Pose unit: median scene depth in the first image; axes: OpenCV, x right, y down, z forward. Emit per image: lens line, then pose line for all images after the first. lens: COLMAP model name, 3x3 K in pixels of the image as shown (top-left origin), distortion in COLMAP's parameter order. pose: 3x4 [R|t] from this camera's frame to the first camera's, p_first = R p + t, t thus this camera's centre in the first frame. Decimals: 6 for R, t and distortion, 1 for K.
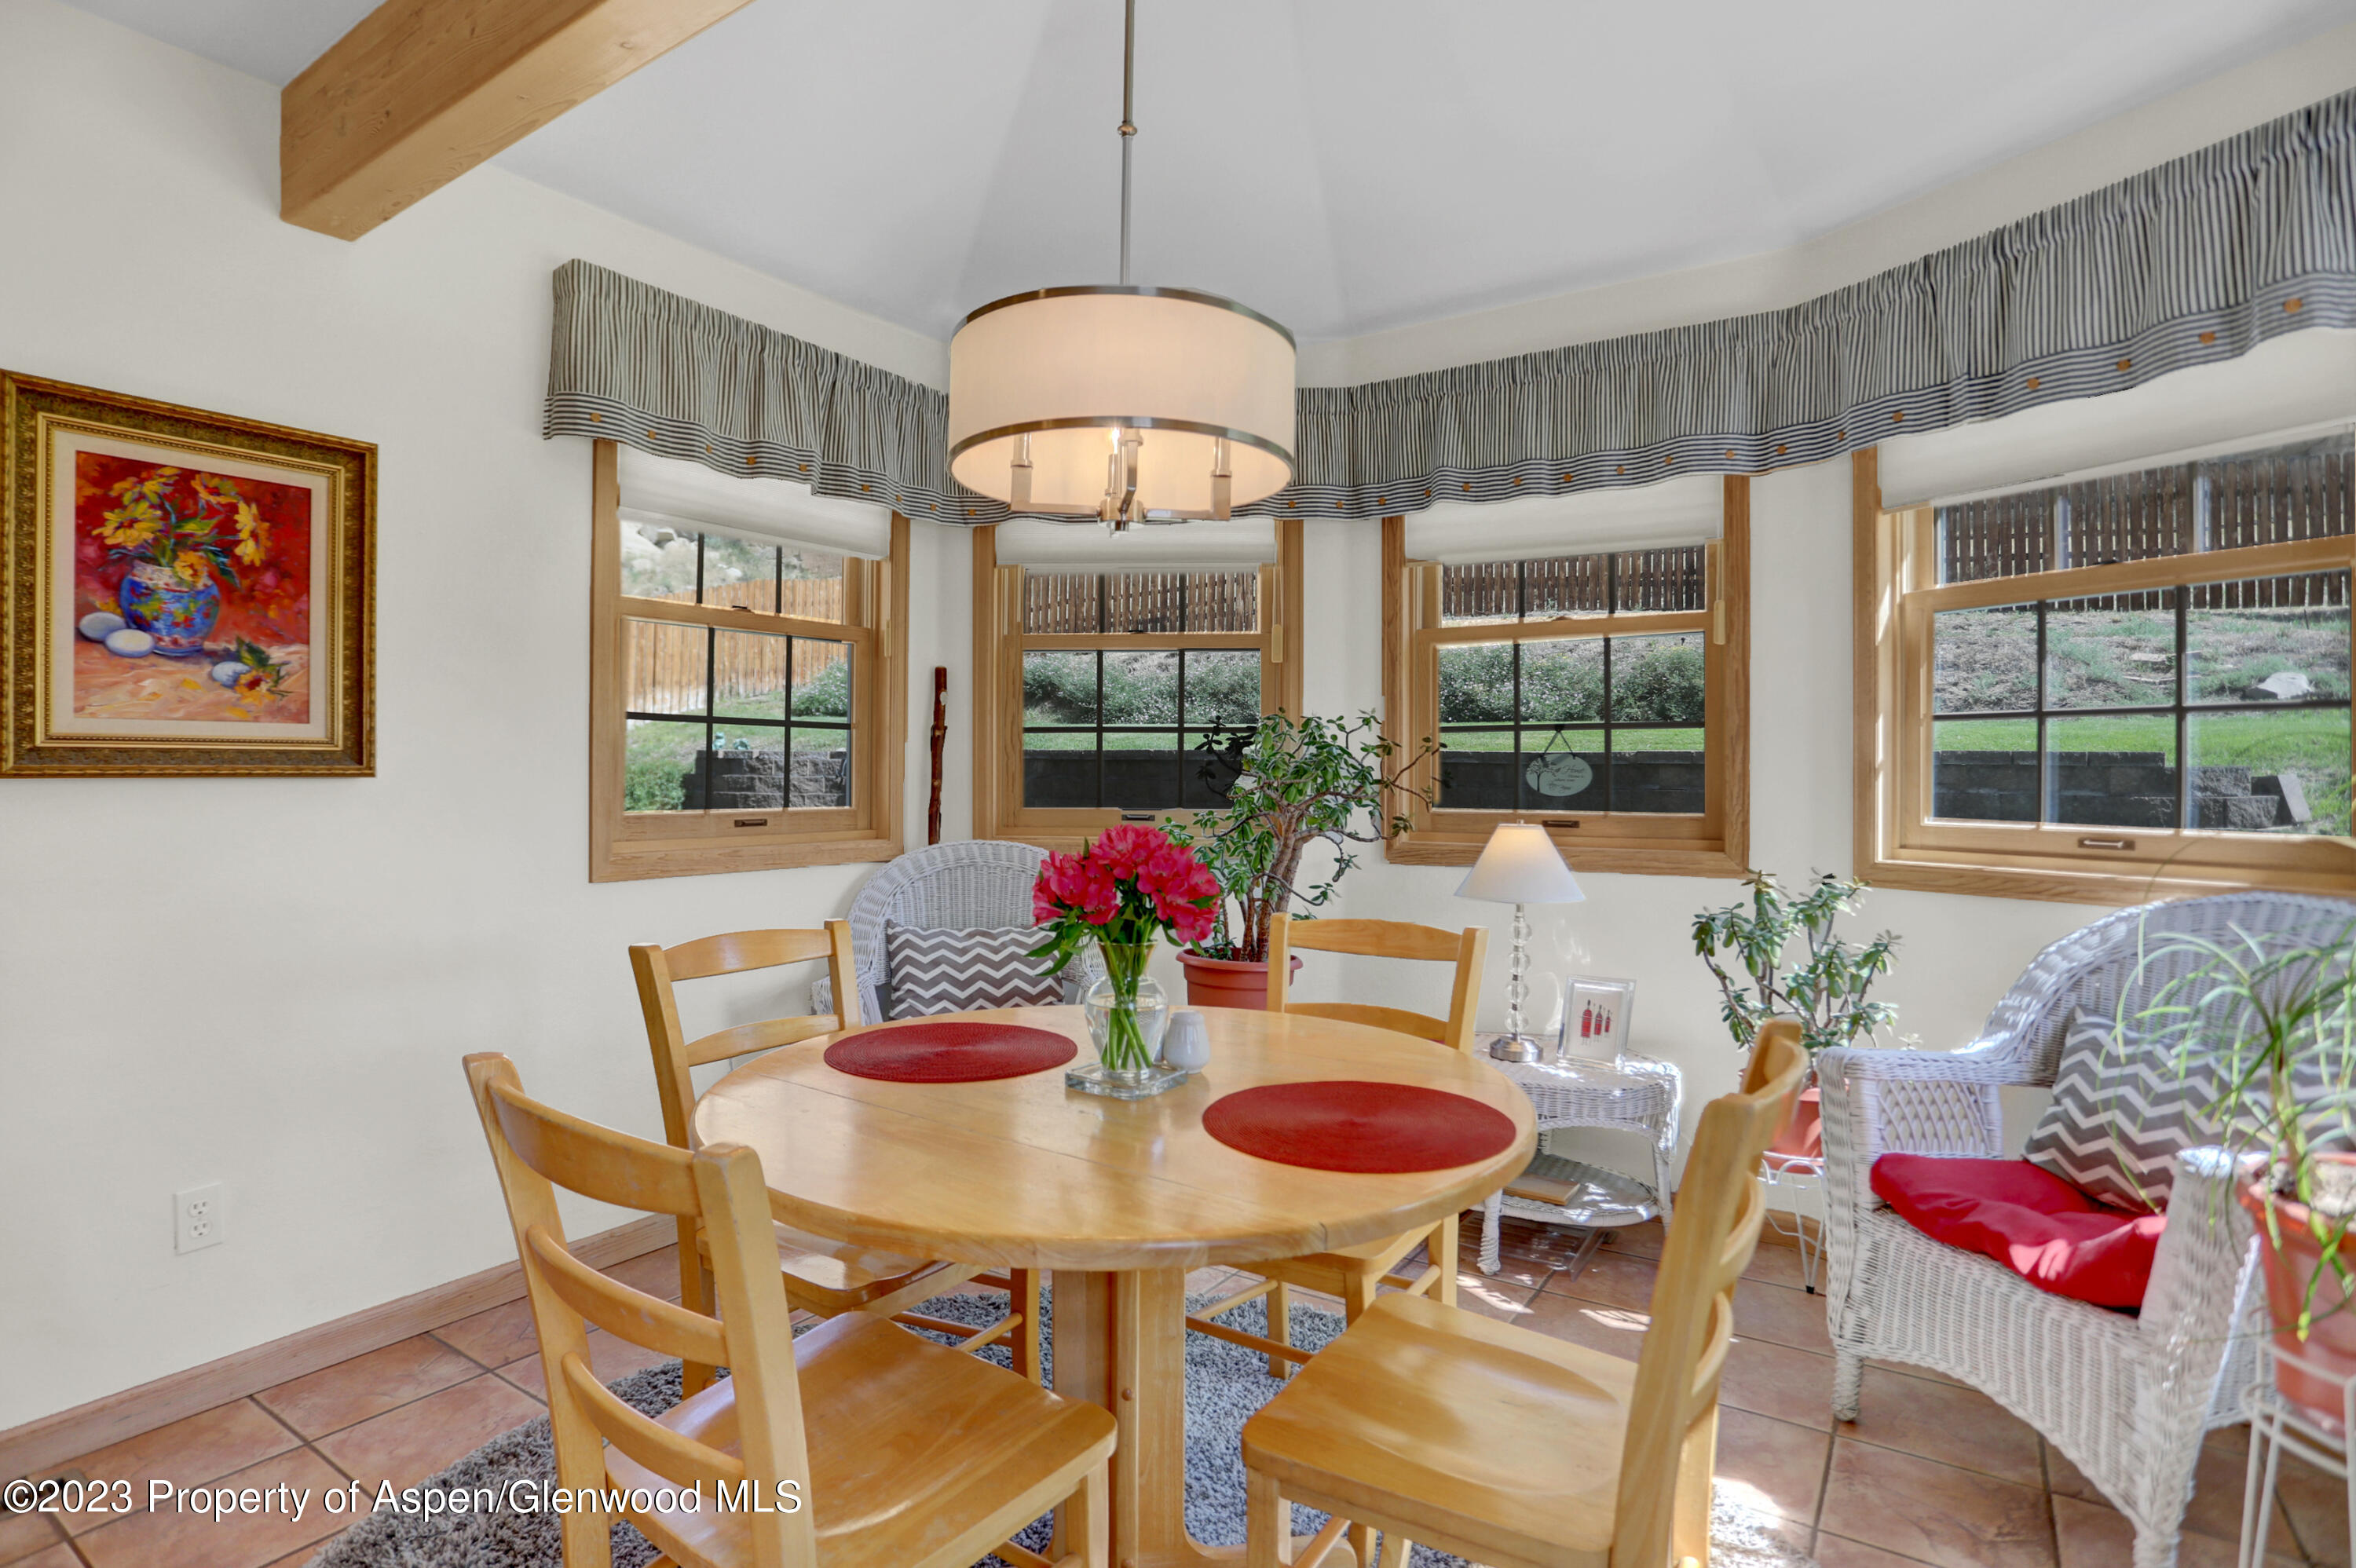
lens RADIAL K [[1184.8, 0, 1180.9], [0, 1184.8, 764.2], [0, 0, 1]] dist [-0.069240, 0.025628]
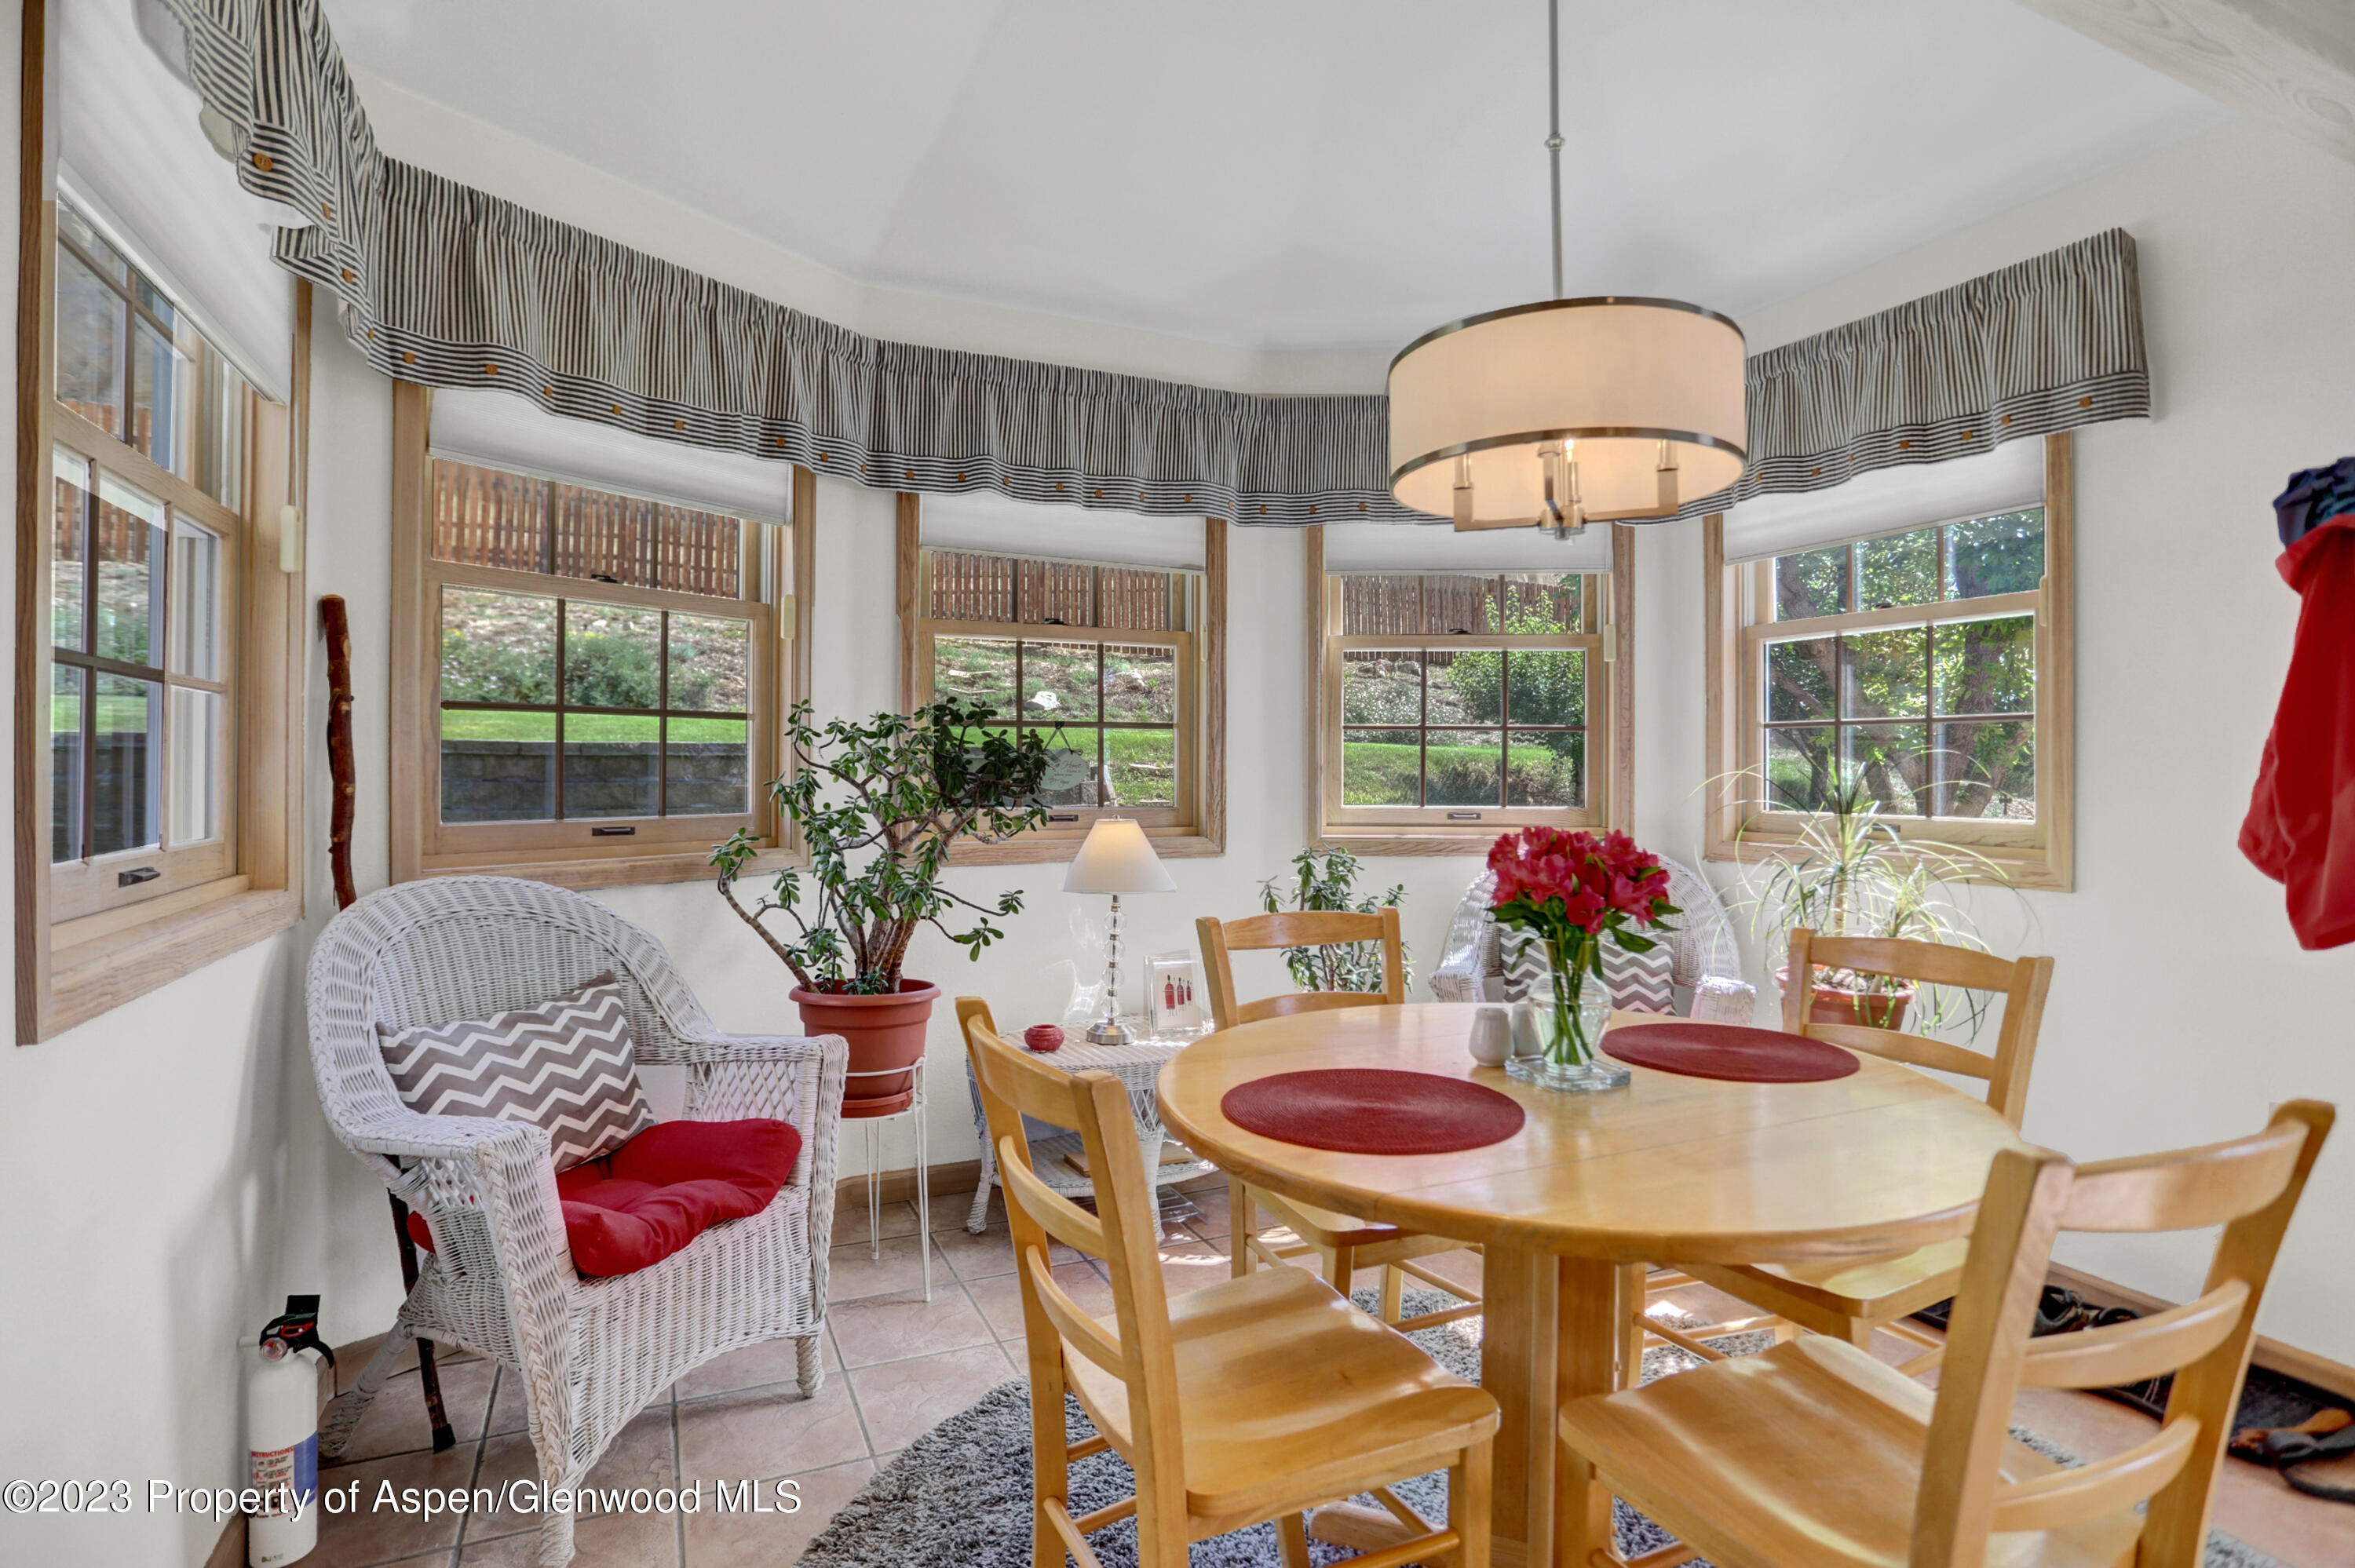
lens RADIAL K [[1183.4, 0, 1178.8], [0, 1183.4, 768.9], [0, 0, 1]] dist [-0.060437, 0.027095]
pose [[0.538252, -0.005051, 0.842769, -0.530747], [-0.005161, 0.999944, 0.009290, -0.004213], [-0.842768, -0.009350, 0.538196, 0.352684]]
